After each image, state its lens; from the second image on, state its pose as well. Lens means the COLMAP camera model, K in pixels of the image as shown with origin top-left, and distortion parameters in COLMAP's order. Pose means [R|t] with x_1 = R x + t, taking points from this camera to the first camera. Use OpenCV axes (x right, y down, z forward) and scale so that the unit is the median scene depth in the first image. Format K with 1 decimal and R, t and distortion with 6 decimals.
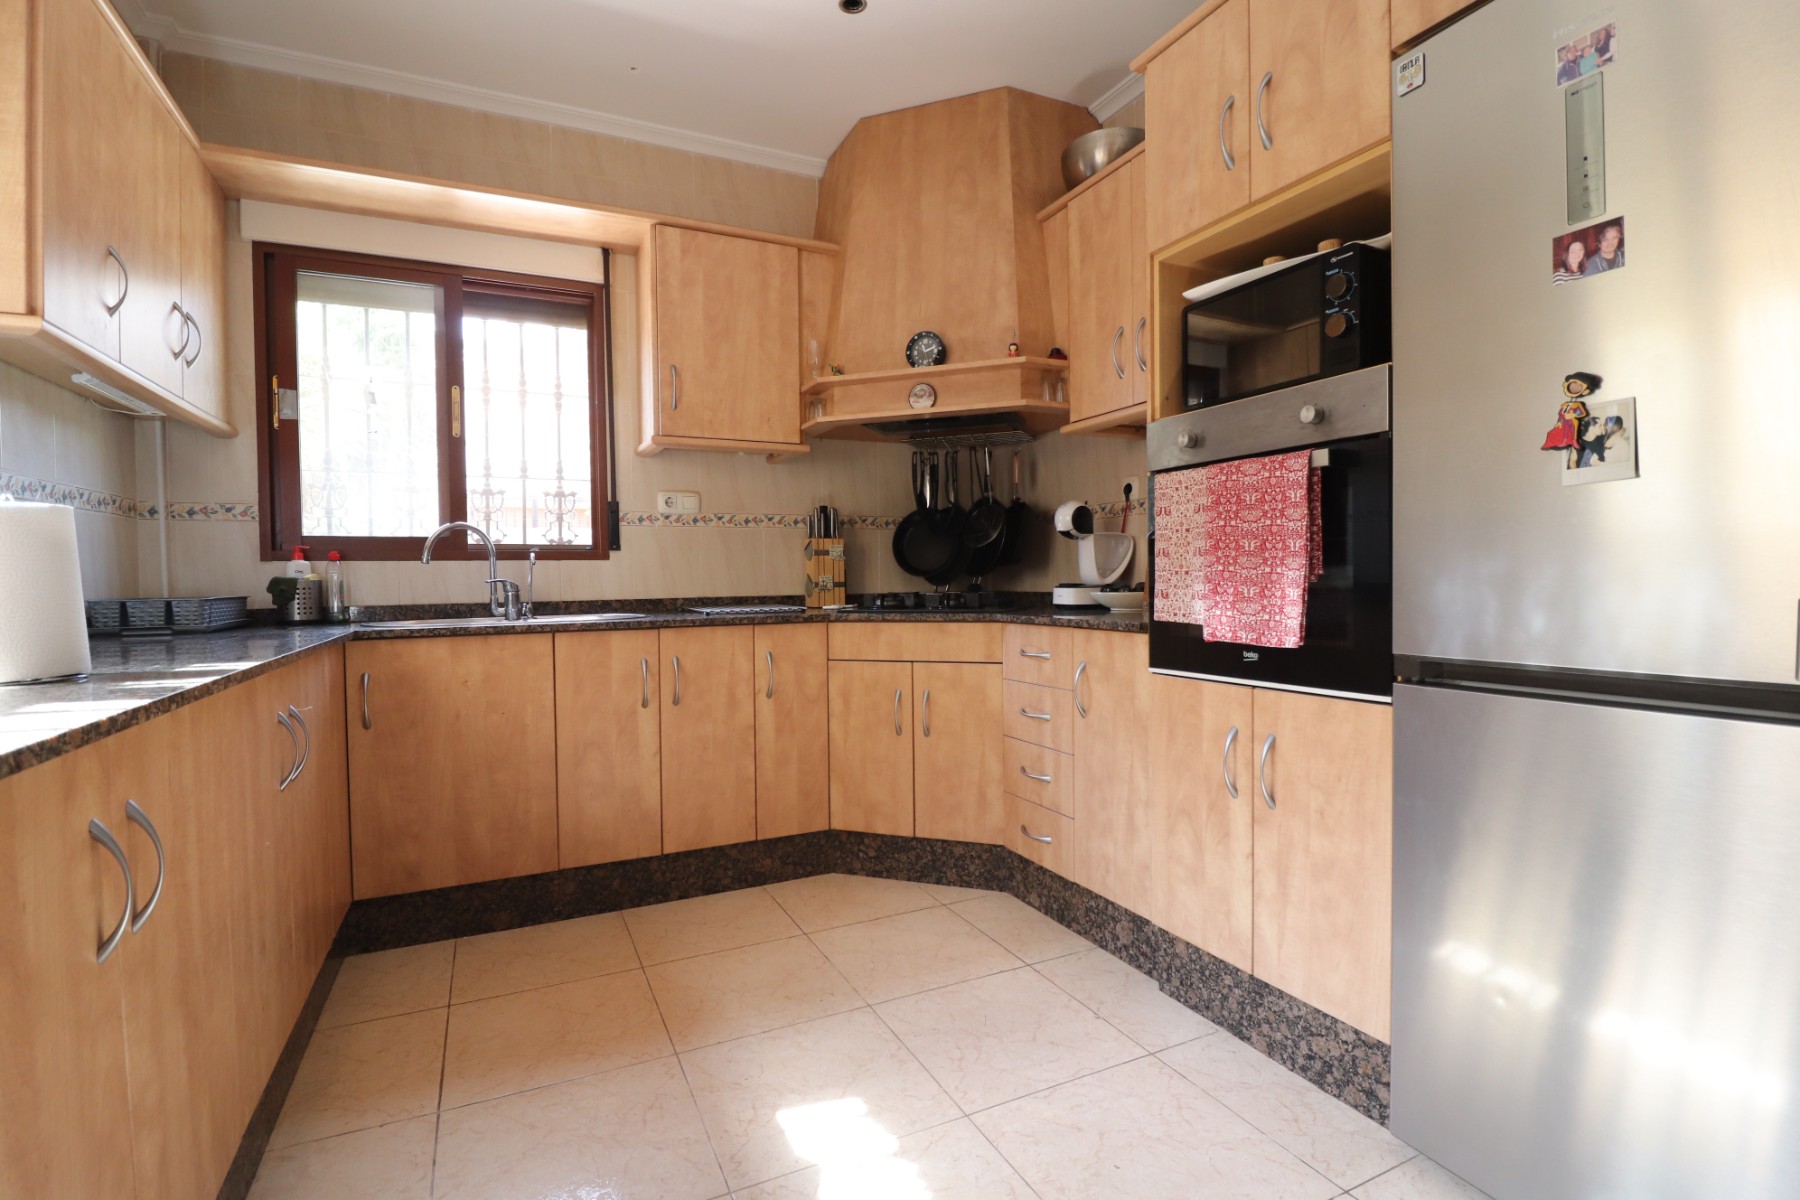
lens RADIAL K [[835.3, 0, 889.8], [0, 835.3, 597.7], [0, 0, 1]] dist [-0.006976, -0.009218]
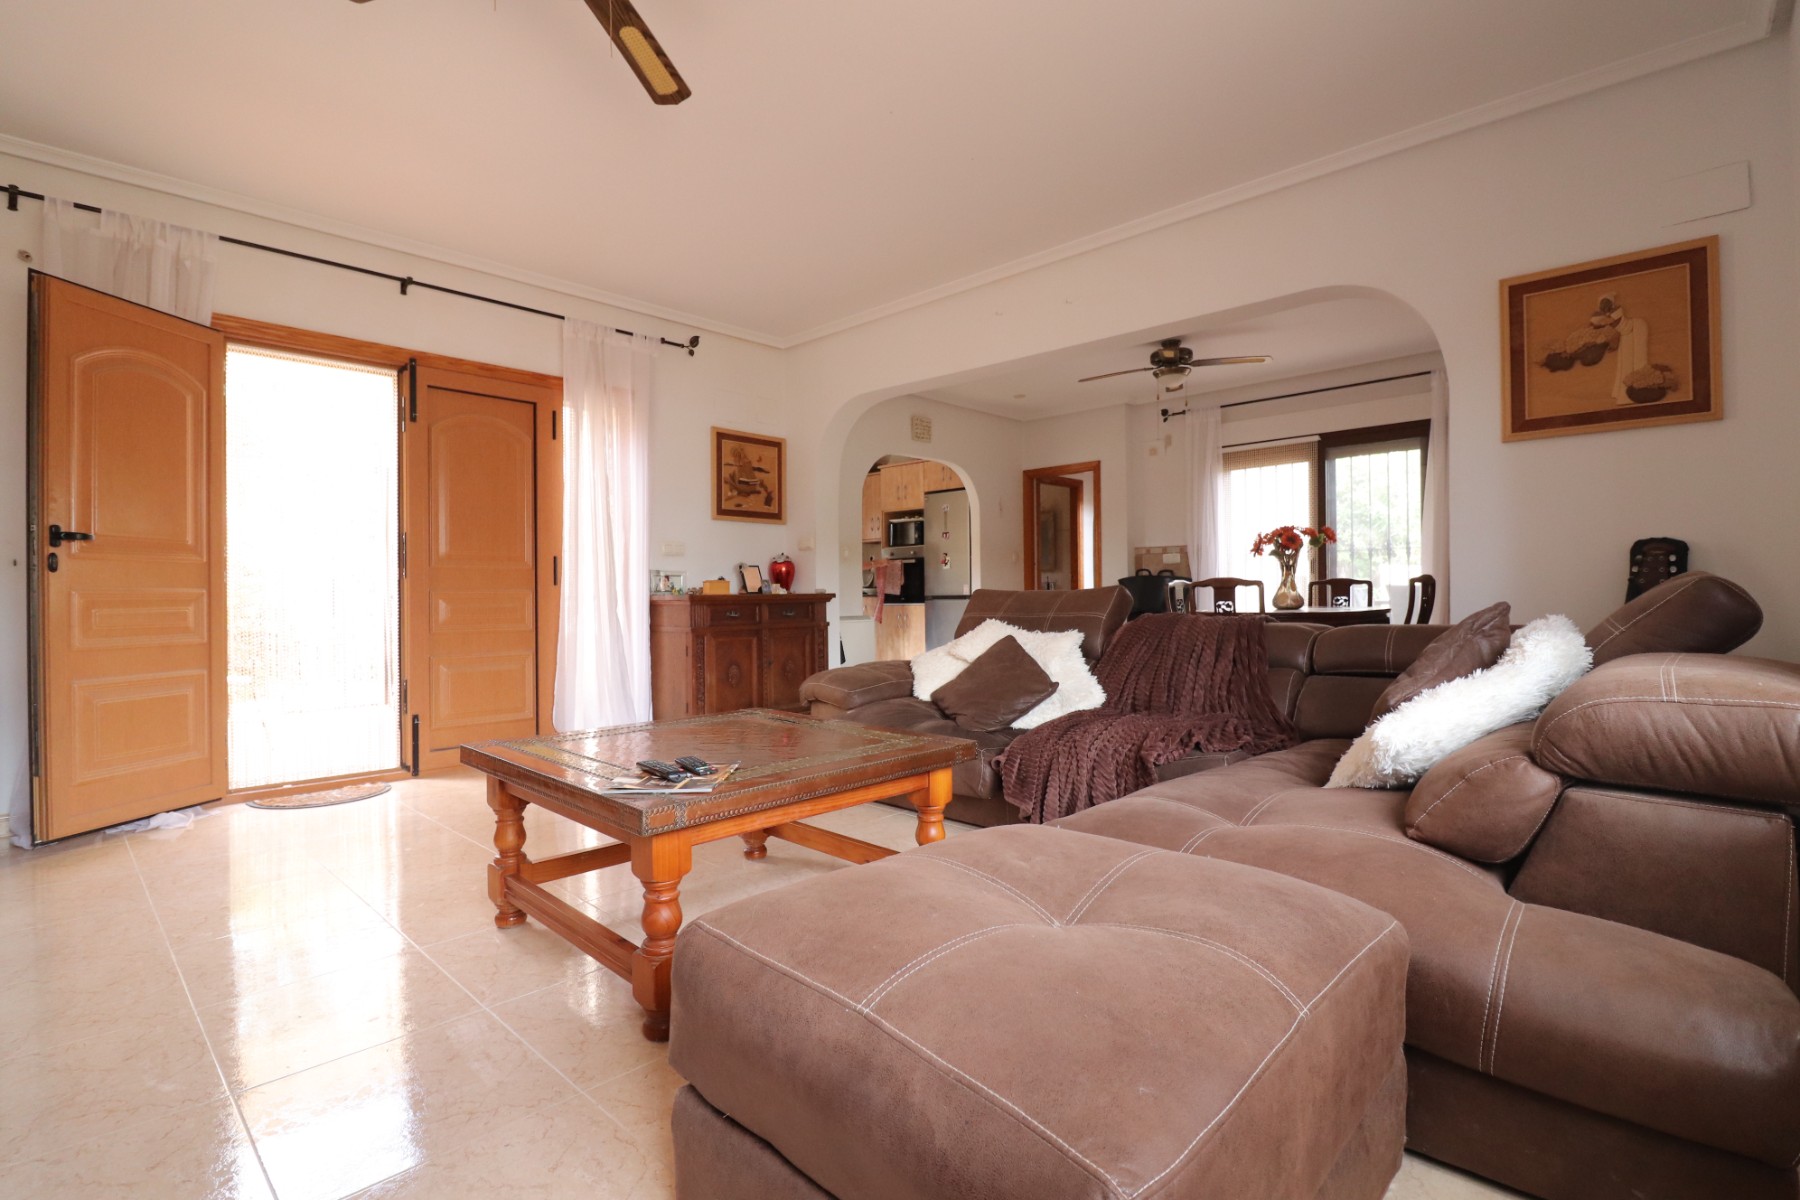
lens RADIAL K [[835.3, 0, 888.7], [0, 835.3, 592.9], [0, 0, 1]] dist [-0.006976, -0.009218]
pose [[0.934523, 0.006019, 0.355851, -0.881047], [0.005342, 0.999507, -0.030936, 0.118090], [-0.355862, 0.030812, 0.934031, -2.255291]]
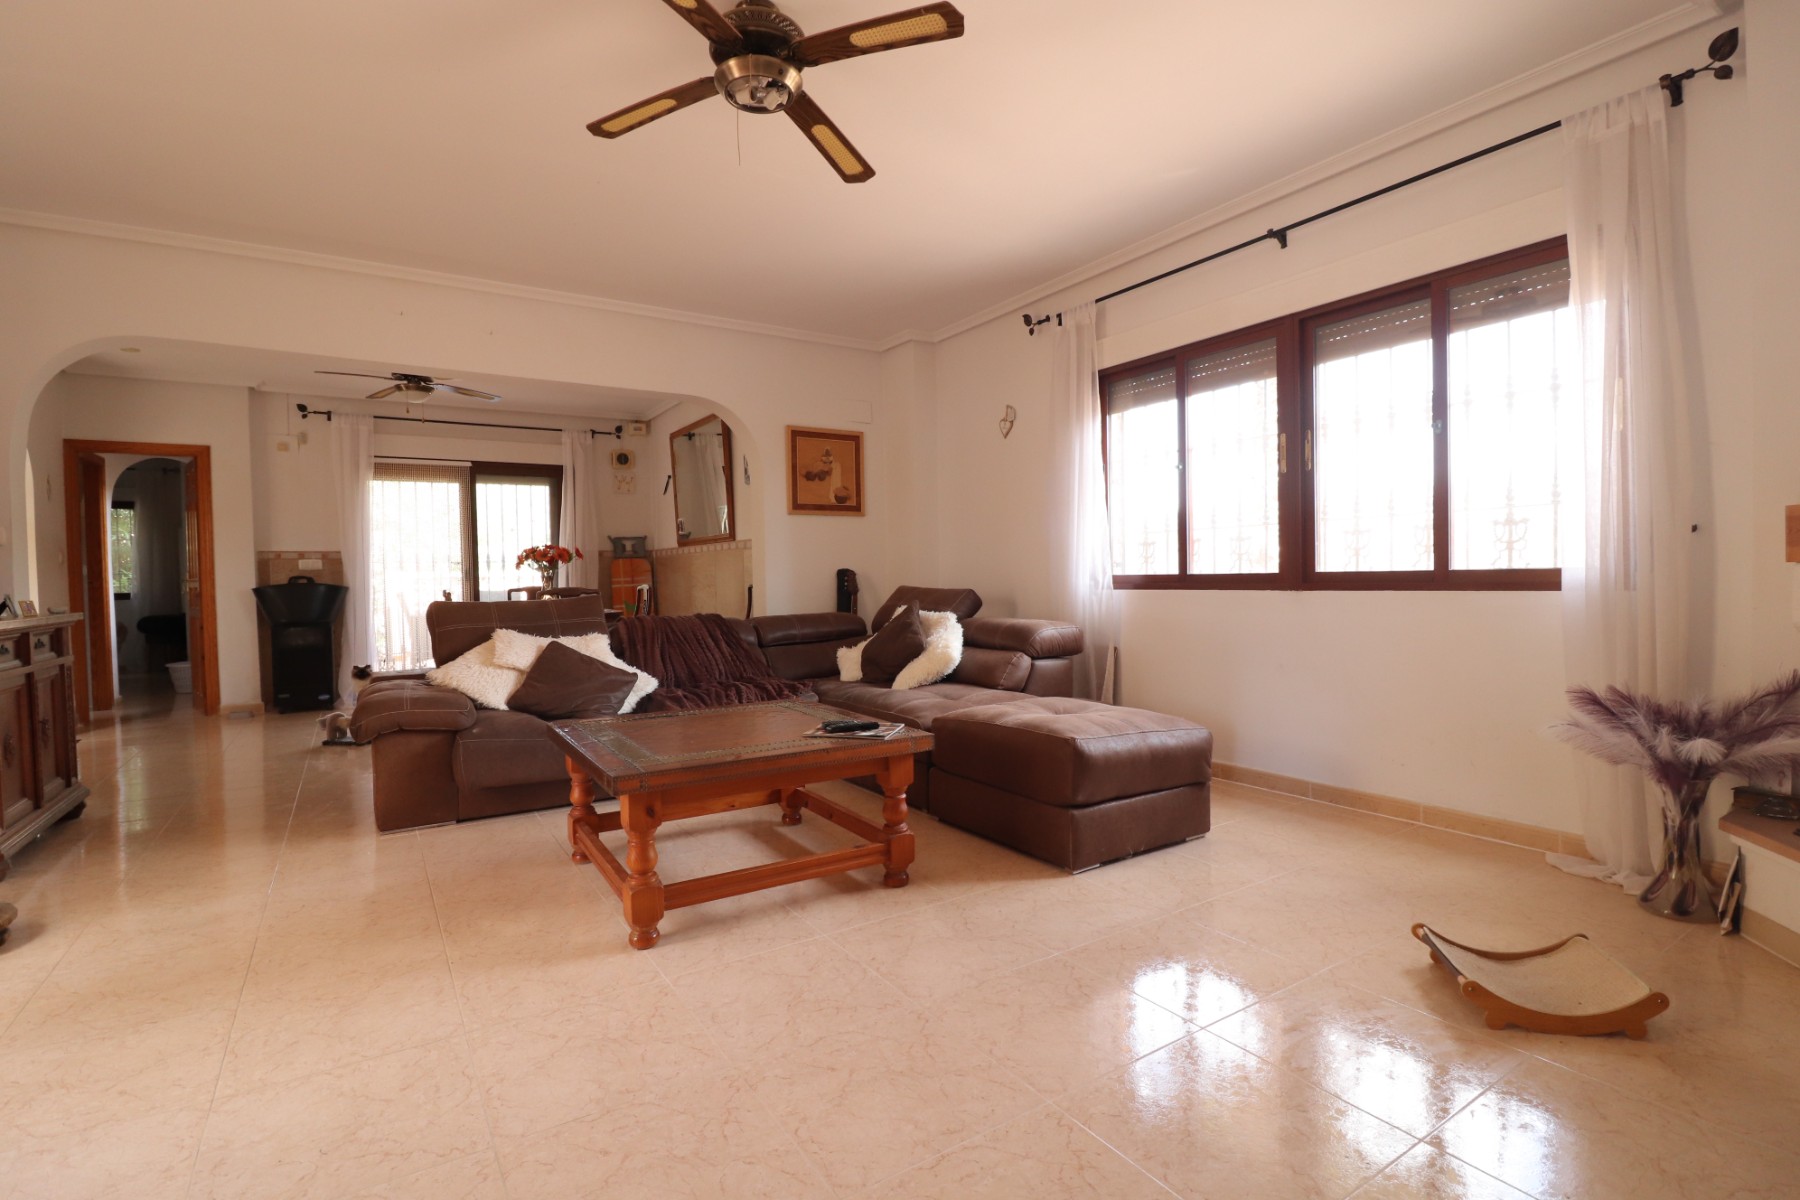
lens RADIAL K [[835.3, 0, 890.9], [0, 835.3, 600.5], [0, 0, 1]] dist [-0.006976, -0.009218]
pose [[-0.132814, -0.011876, 0.991070, -1.783973], [0.046306, 0.998762, 0.018173, 0.073388], [-0.990059, 0.048306, -0.132099, -1.489011]]
